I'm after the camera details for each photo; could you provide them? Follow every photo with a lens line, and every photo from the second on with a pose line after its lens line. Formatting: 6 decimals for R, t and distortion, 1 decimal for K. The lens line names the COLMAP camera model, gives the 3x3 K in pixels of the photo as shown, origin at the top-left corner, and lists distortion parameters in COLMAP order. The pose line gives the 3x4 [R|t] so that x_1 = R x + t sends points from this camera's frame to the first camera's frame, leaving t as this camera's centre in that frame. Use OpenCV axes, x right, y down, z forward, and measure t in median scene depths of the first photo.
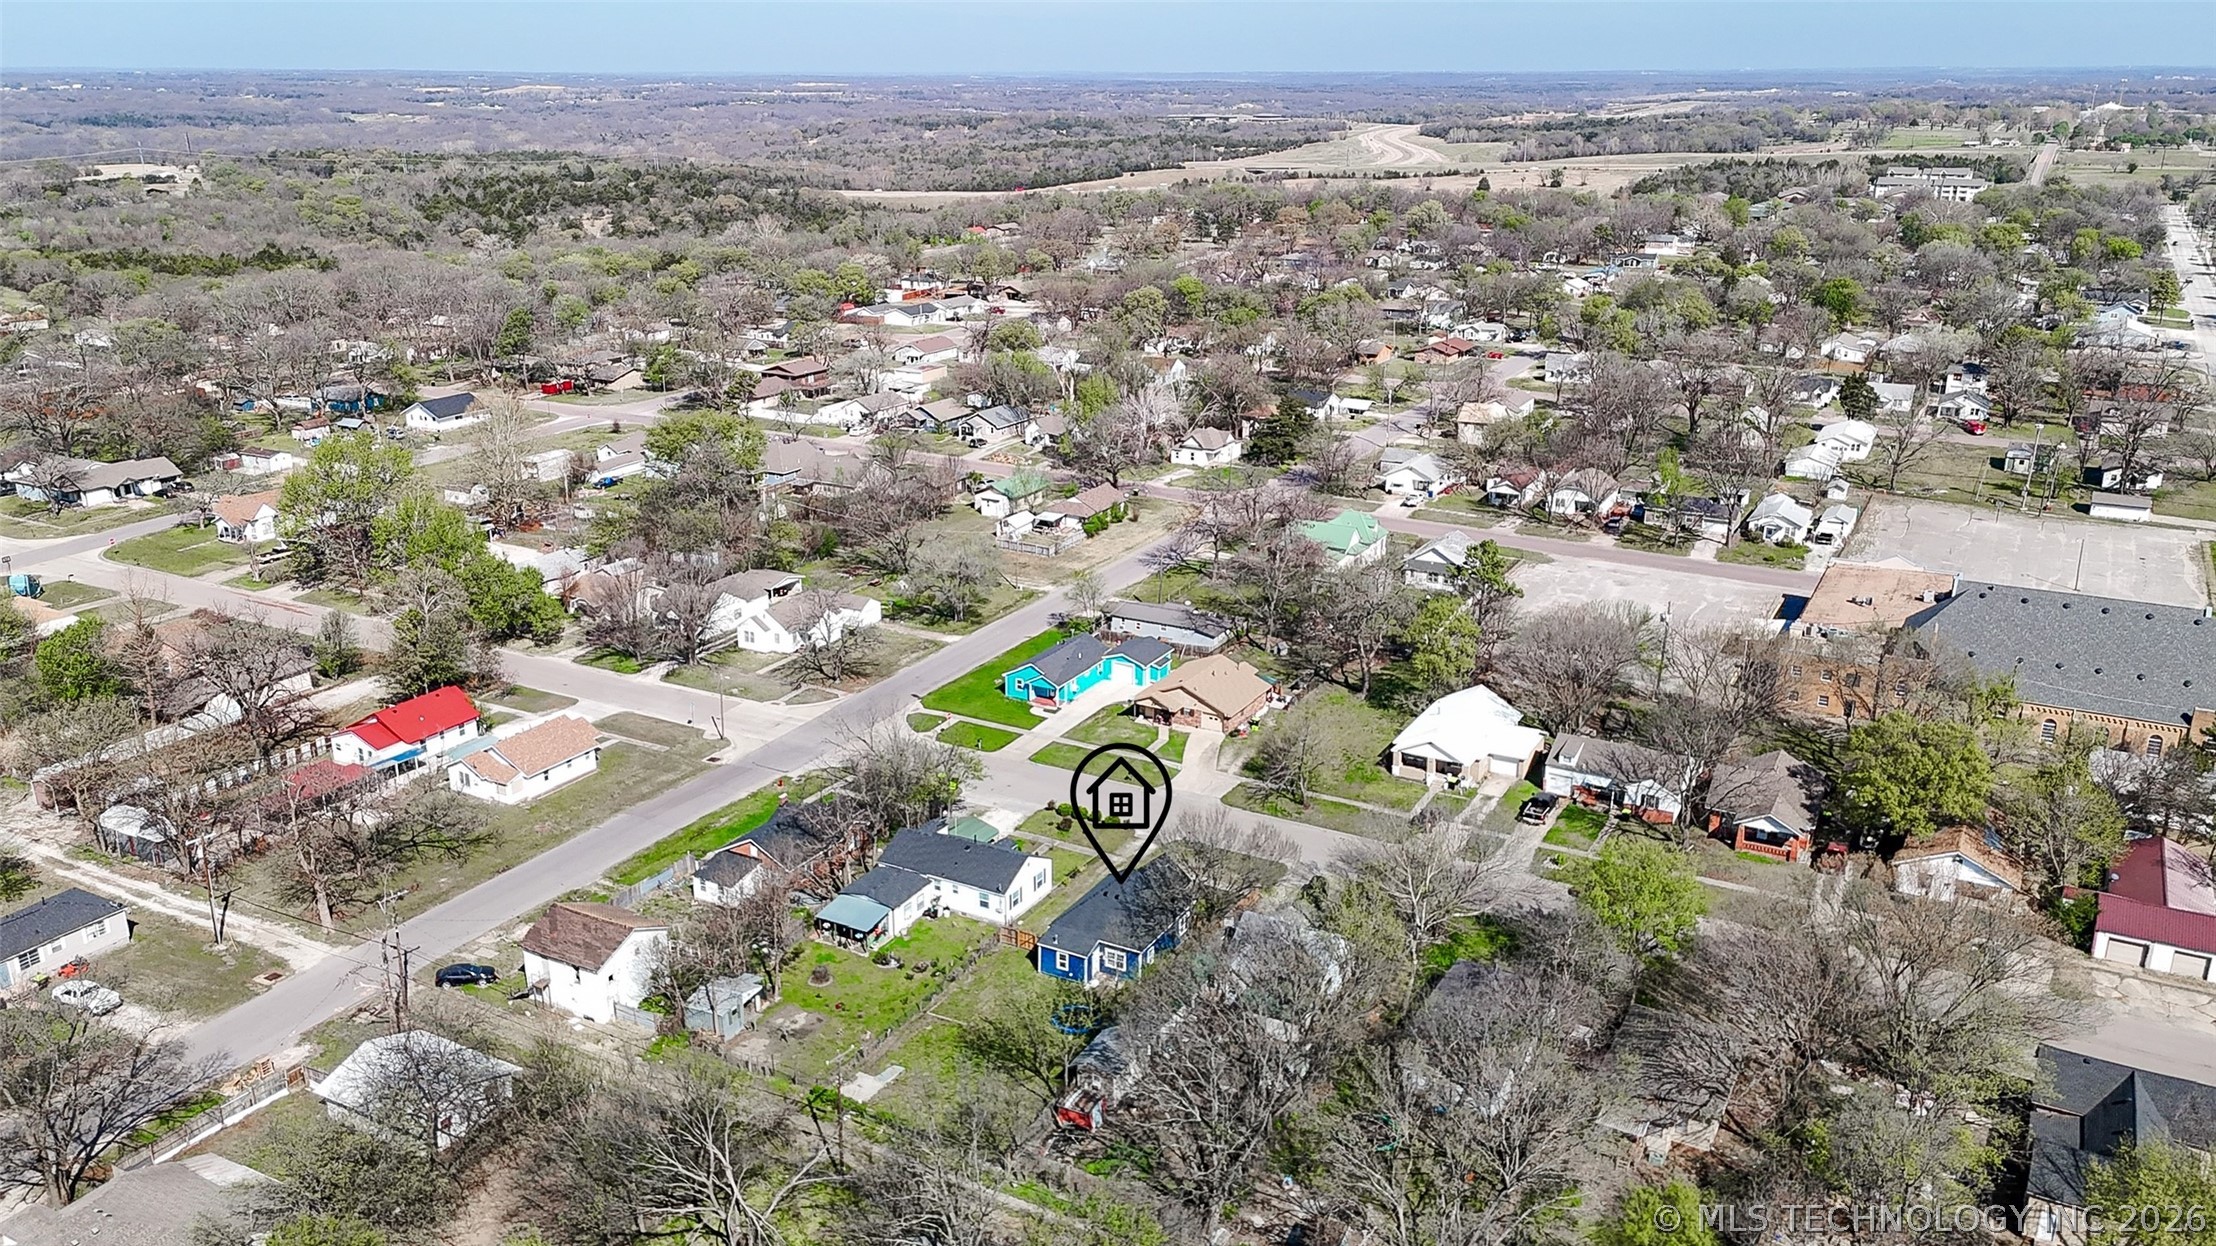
lens RADIAL K [[1683.6, 0, 1116.2], [0, 1683.6, 635.8], [0, 0, 1]] dist [0.139560, -0.256203]
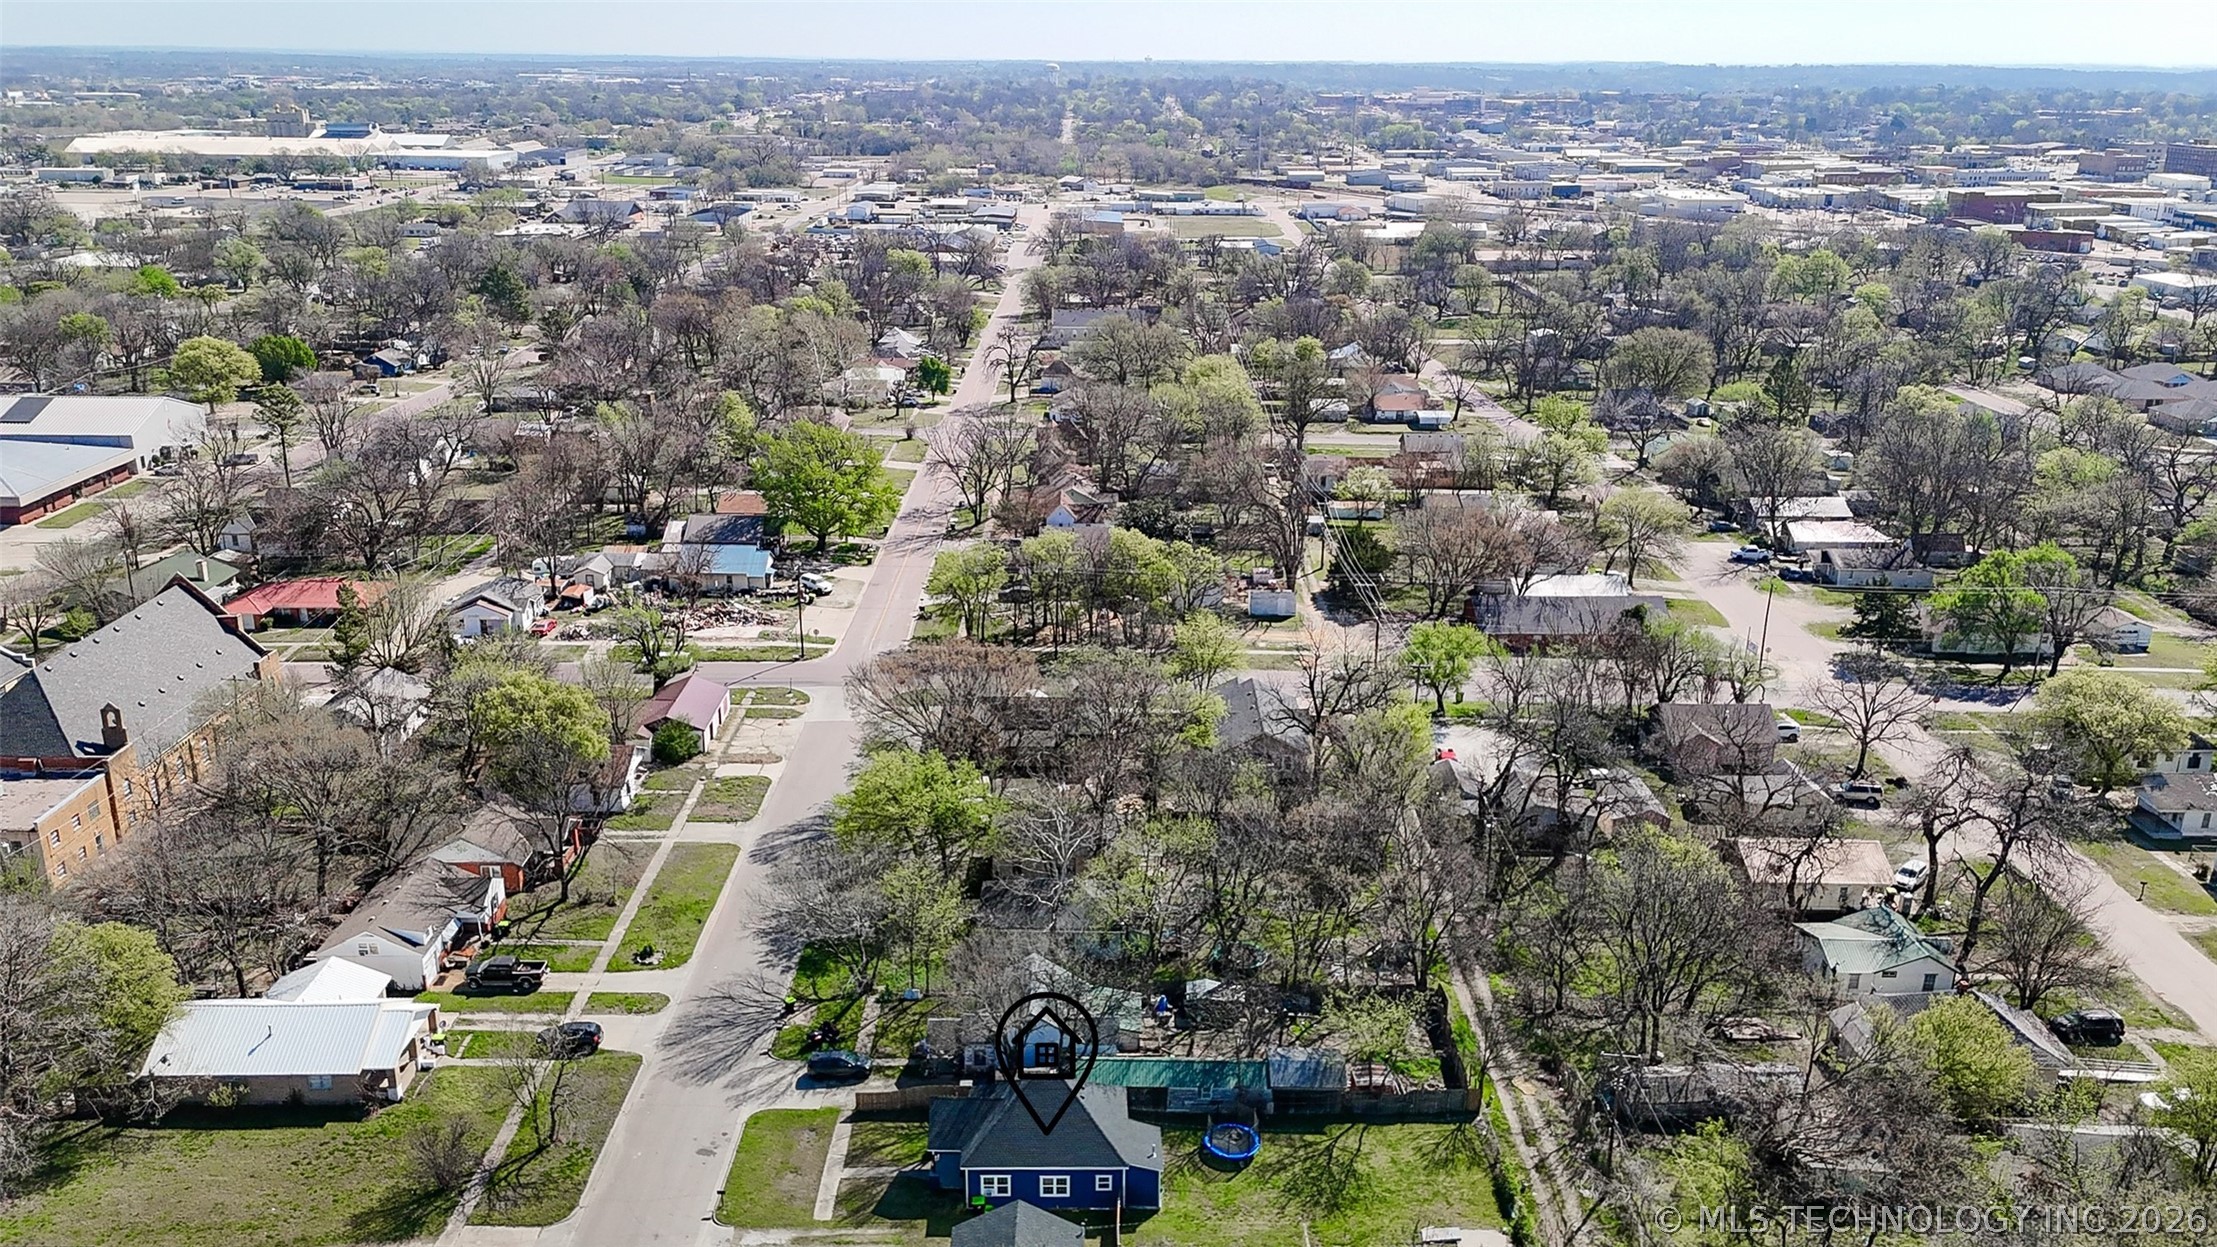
lens RADIAL K [[1685.6, 0, 1132.0], [0, 1685.6, 623.4], [0, 0, 1]] dist [0.093814, -0.106028]
pose [[-0.496840, -0.275614, 0.822914, -0.404806], [0.269090, 0.852571, 0.448011, -0.254039], [-0.825070, 0.444028, -0.349427, 0.782957]]
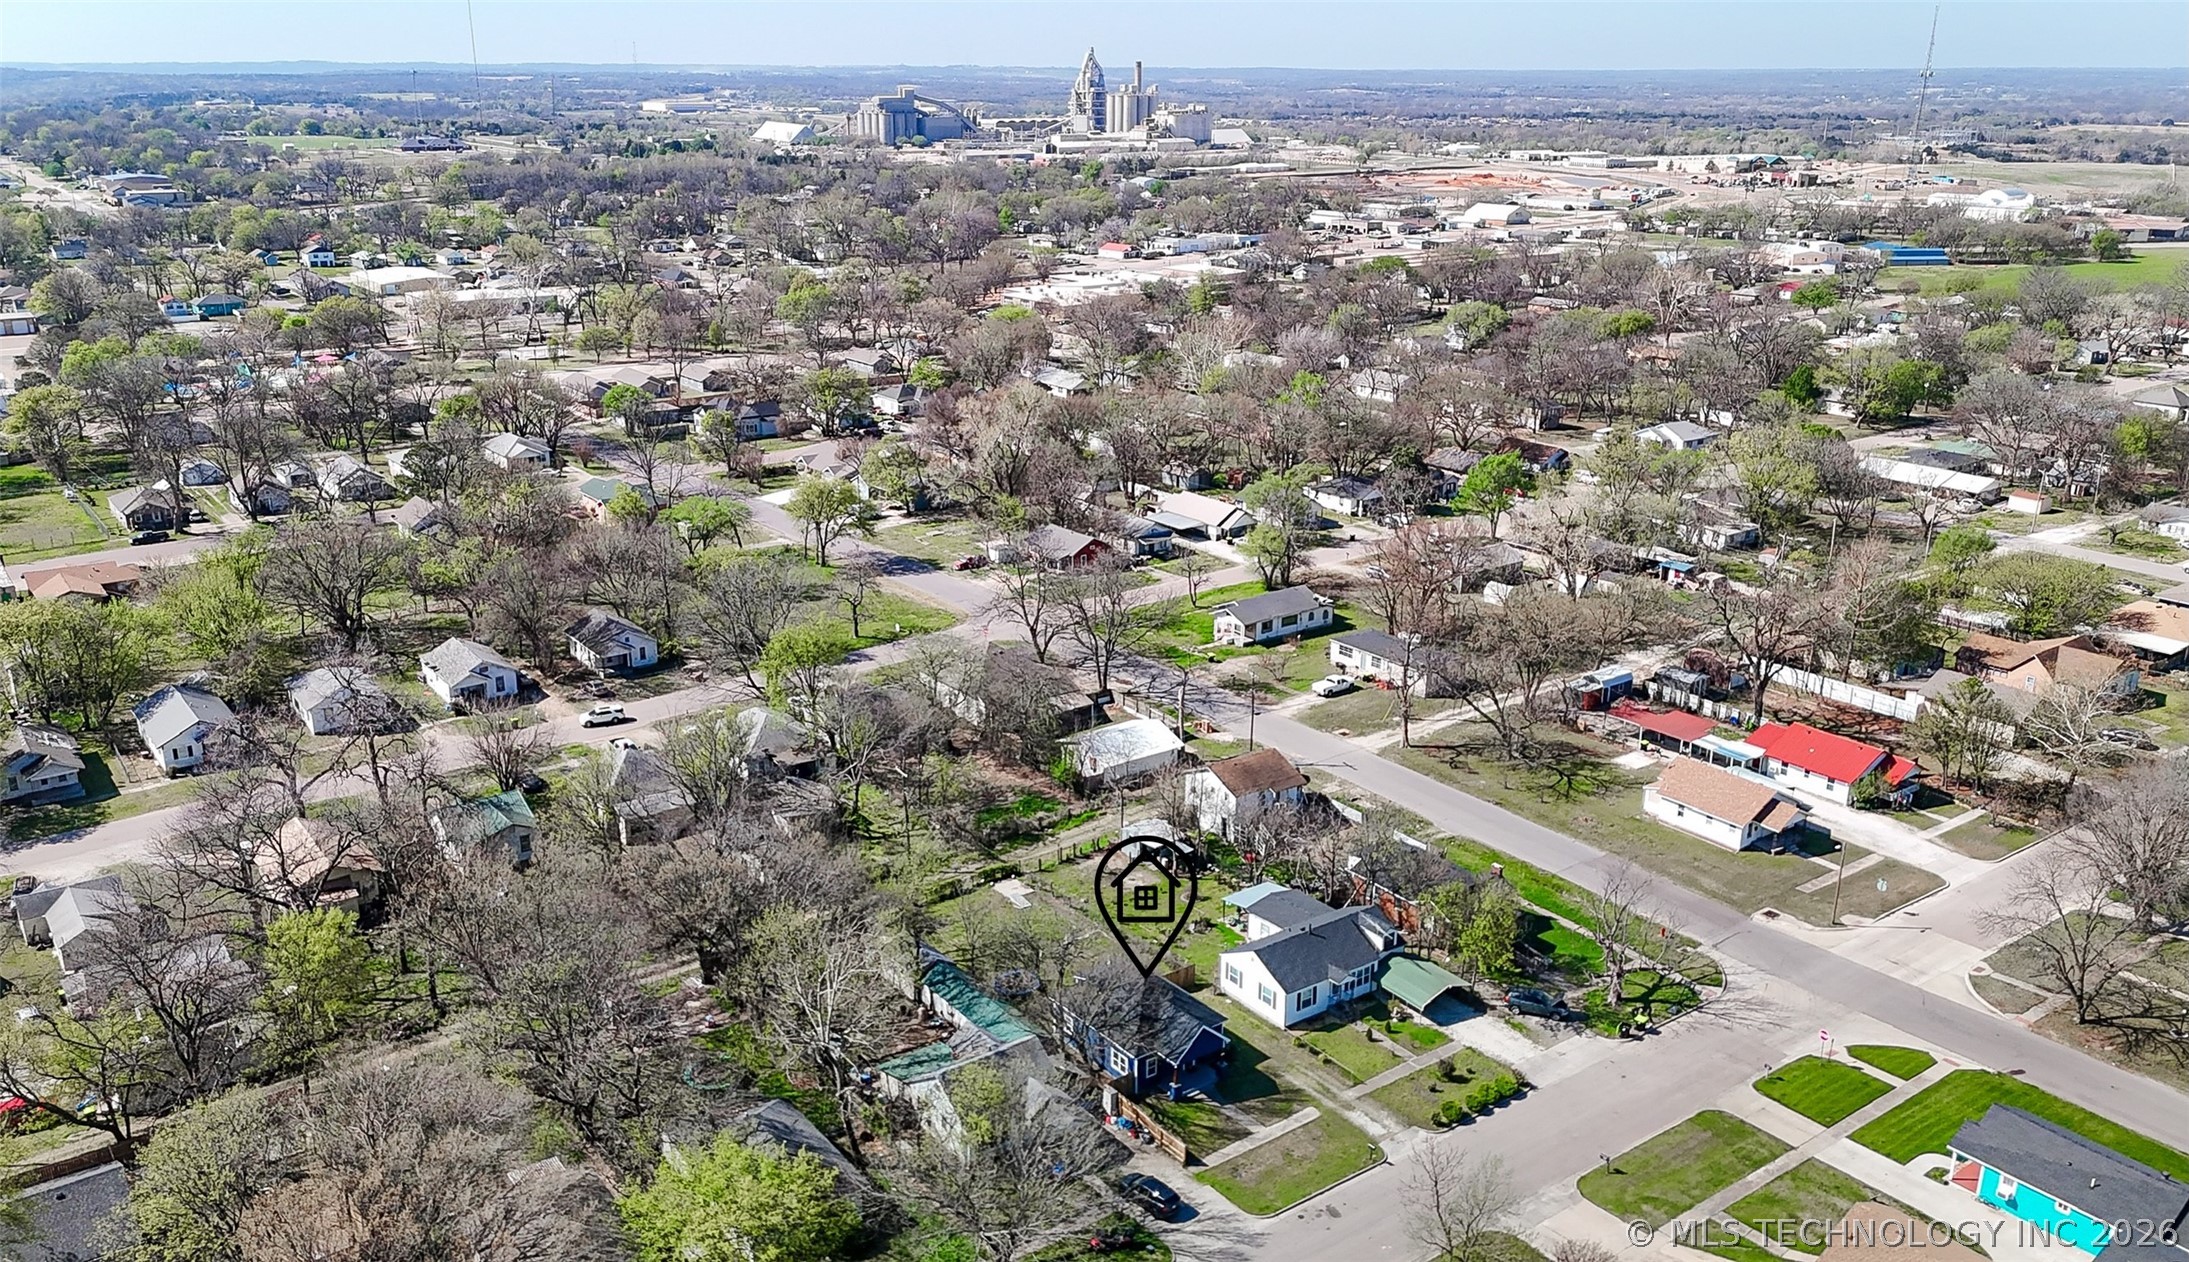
lens RADIAL K [[1702.3, 0, 1040.3], [0, 1702.3, 630.1], [0, 0, 1]] dist [0.054661, -0.002387]
pose [[-0.439439, 0.278878, -0.853885, 0.506171], [-0.283922, 0.858732, 0.426577, -0.257859], [0.852222, 0.429891, -0.298181, 0.783954]]
